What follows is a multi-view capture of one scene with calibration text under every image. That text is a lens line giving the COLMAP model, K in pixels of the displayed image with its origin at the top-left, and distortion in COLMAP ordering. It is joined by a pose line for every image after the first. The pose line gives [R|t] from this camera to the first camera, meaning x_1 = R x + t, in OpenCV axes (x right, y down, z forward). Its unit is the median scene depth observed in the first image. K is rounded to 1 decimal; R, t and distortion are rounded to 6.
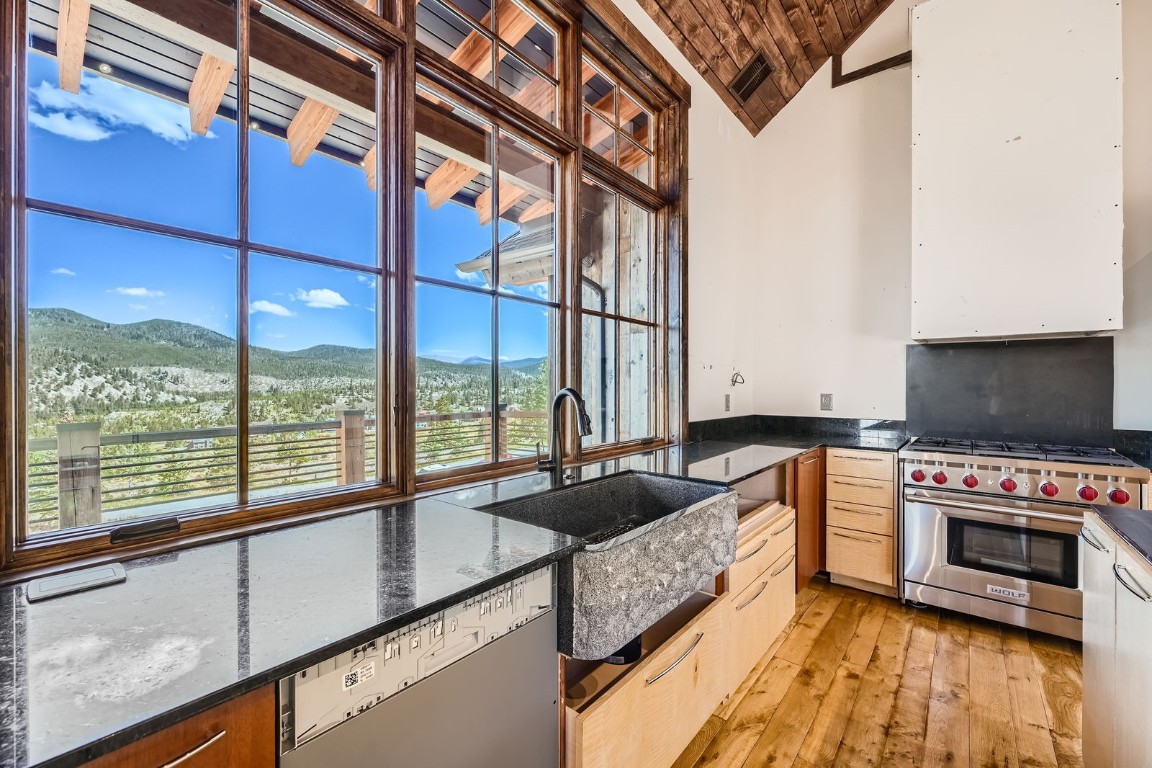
lens RADIAL K [[482.2, 0, 577.3], [0, 482.2, 386.3], [0, 0, 1]] dist [-0.000033, -0.000104]
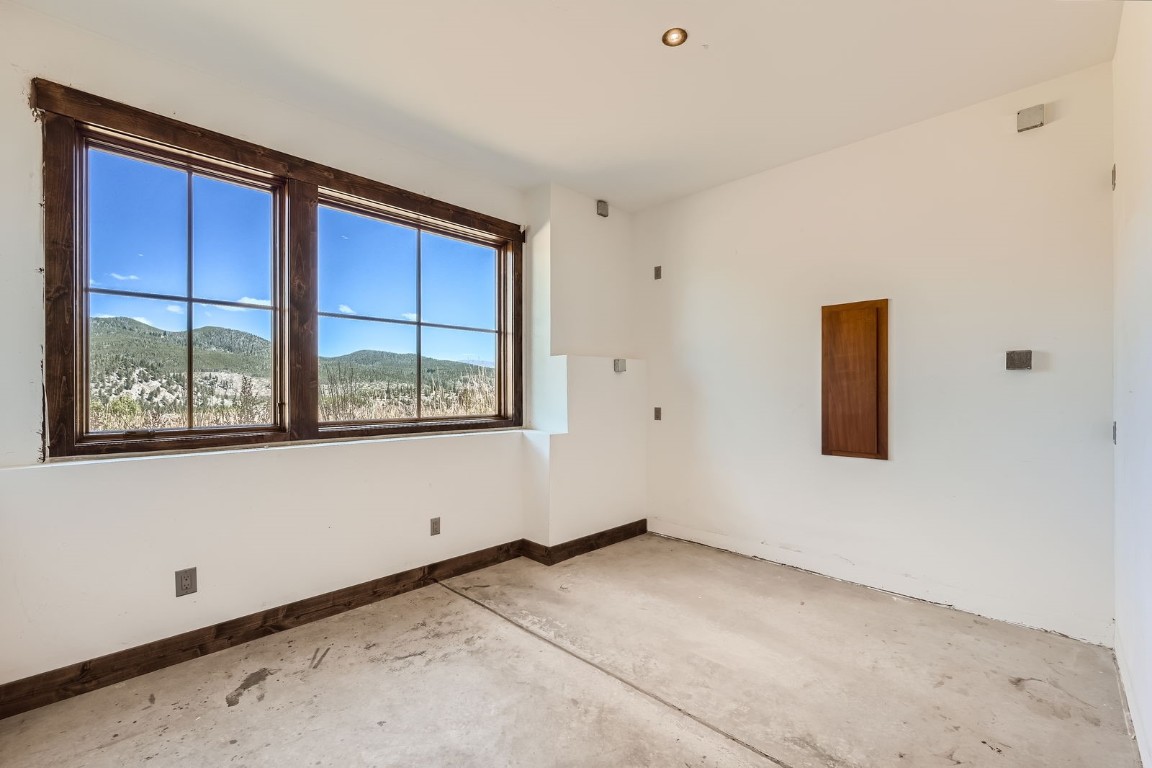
lens RADIAL K [[482.2, 0, 580.1], [0, 482.2, 380.0], [0, 0, 1]] dist [-0.000033, -0.000104]
pose [[0.998270, -0.002342, -0.058757, 1.028897], [0.001113, 0.999780, -0.020938, 0.091656], [0.058793, 0.020836, 0.998053, -0.897634]]
